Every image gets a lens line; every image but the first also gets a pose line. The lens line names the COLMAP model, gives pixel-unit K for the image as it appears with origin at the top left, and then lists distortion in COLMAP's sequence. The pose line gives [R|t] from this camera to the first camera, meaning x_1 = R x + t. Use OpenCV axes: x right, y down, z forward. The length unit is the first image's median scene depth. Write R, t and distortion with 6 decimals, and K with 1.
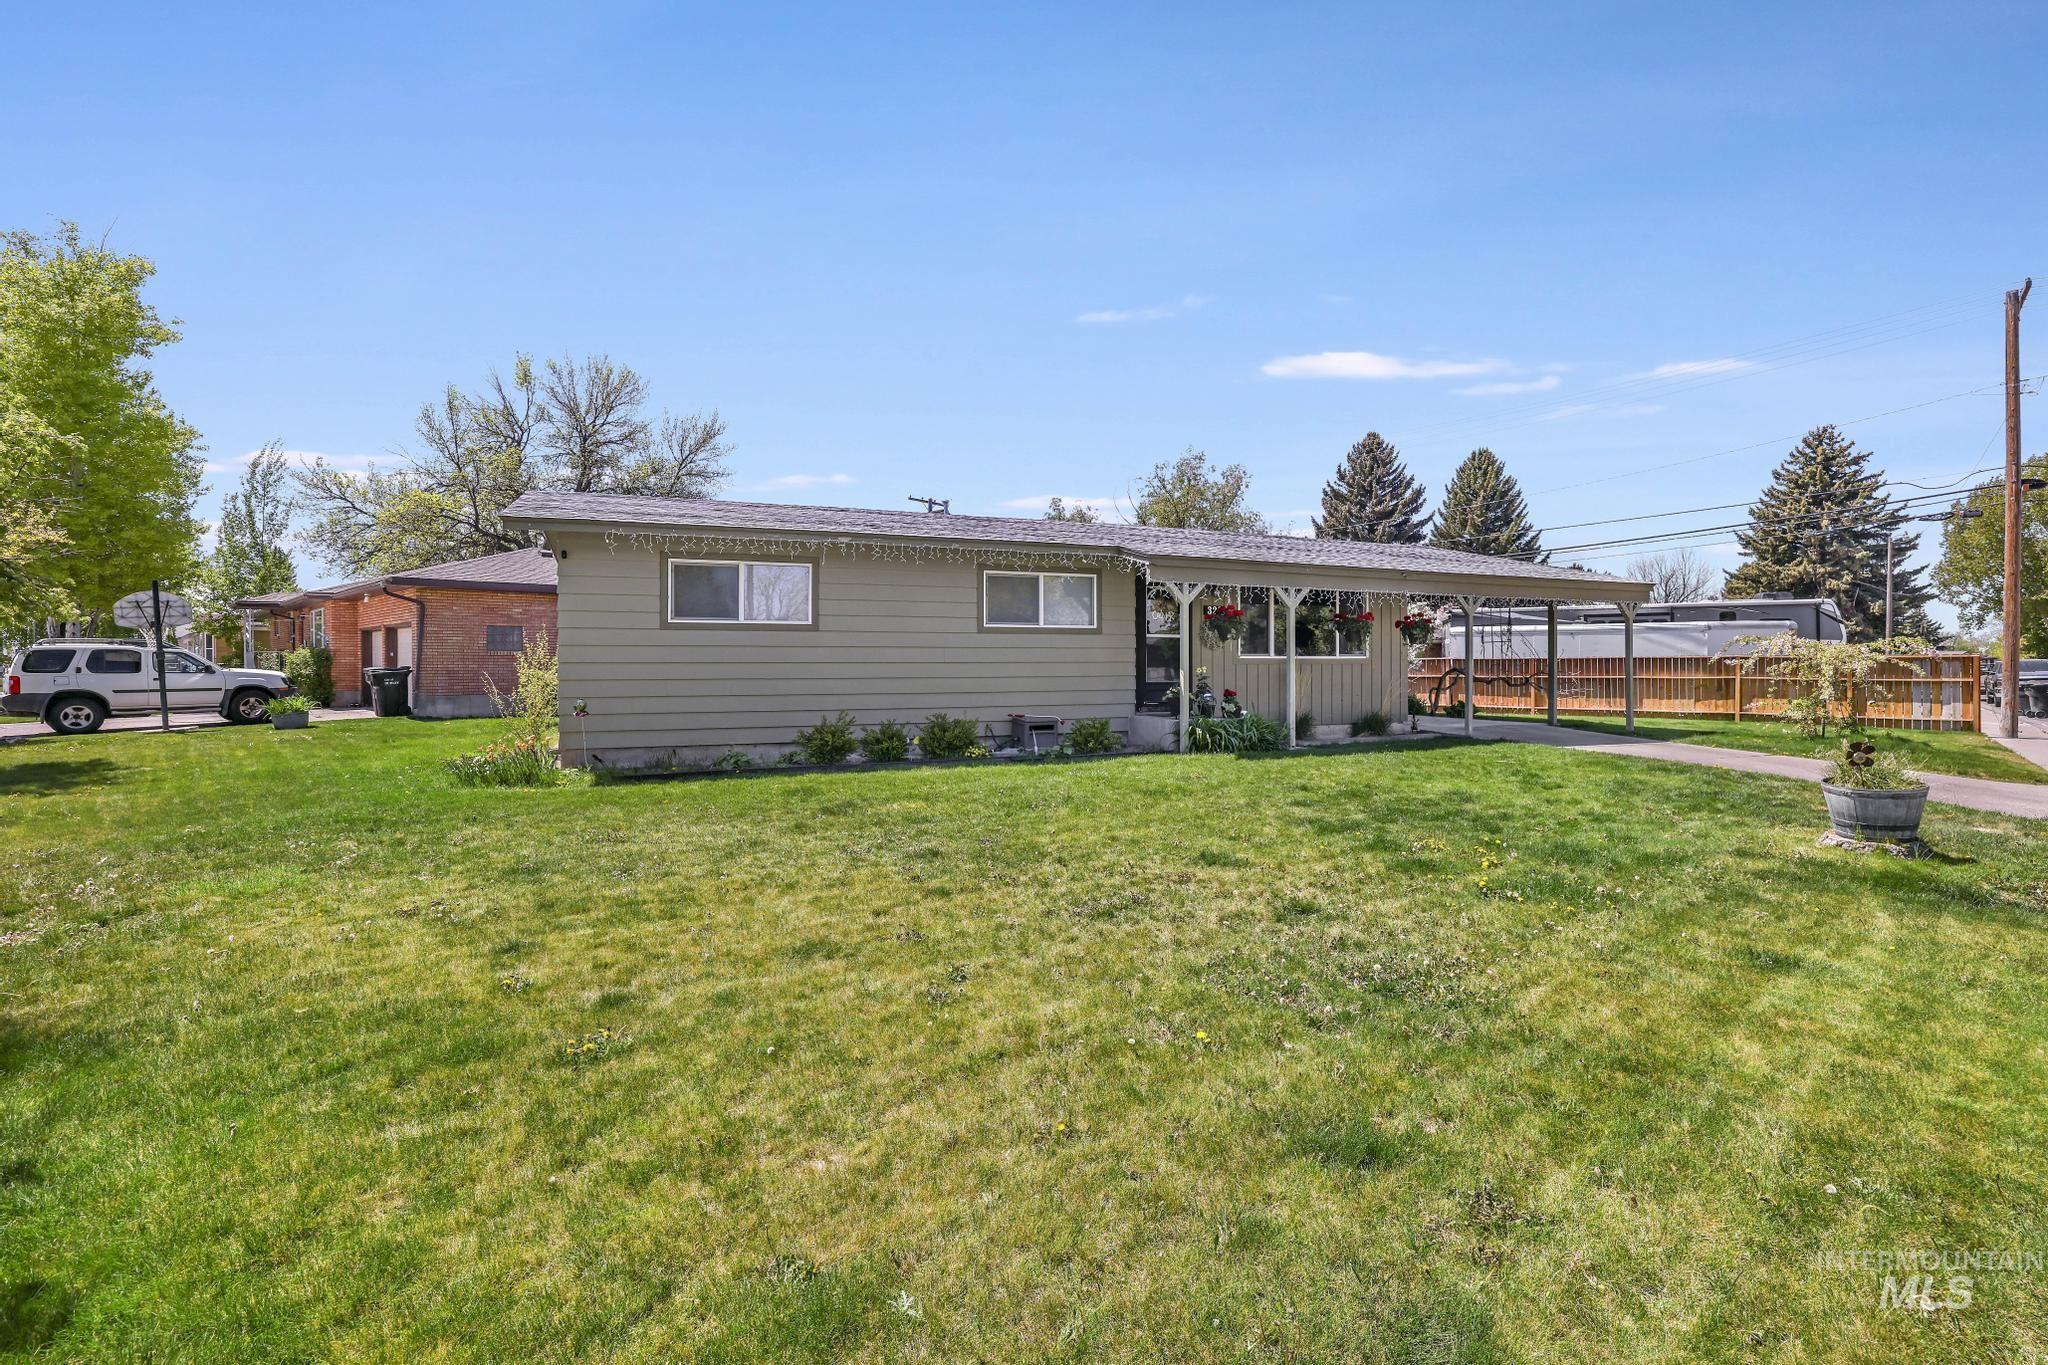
lens RADIAL K [[934.5, 0, 1023.1], [0, 934.5, 688.5], [0, 0, 1]] dist [-0.034435, 0.012233]
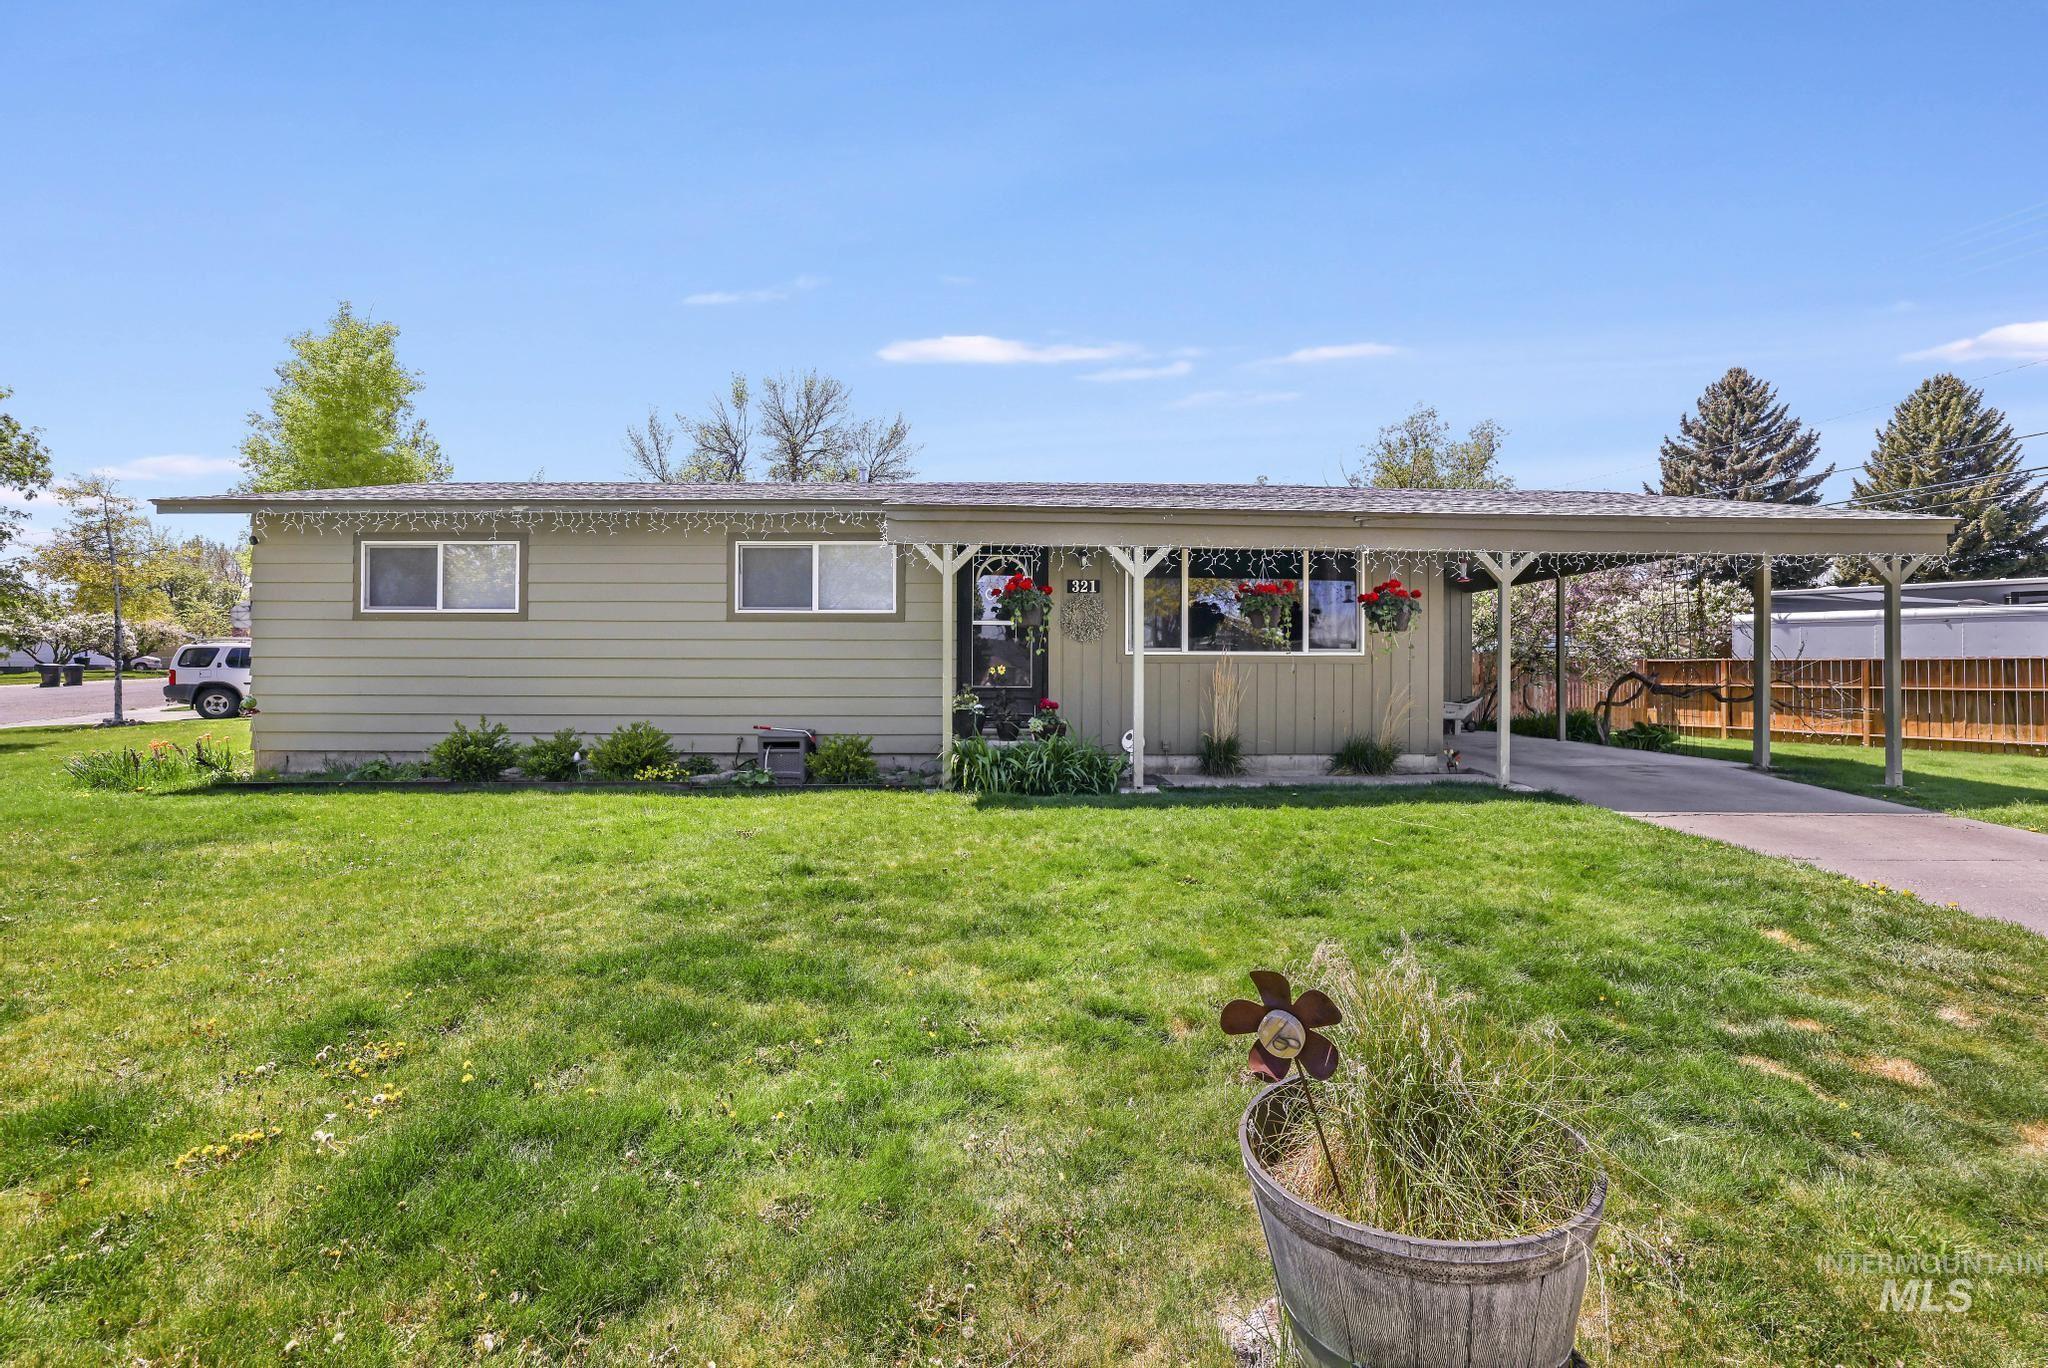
lens RADIAL K [[934.5, 0, 1012.9], [0, 934.5, 674.3], [0, 0, 1]] dist [-0.034435, 0.012233]
pose [[0.929094, 0.008045, -0.369757, 0.289490], [-0.015212, 0.999749, -0.016473, -0.003503], [0.369532, 0.020930, 0.928982, 0.225616]]
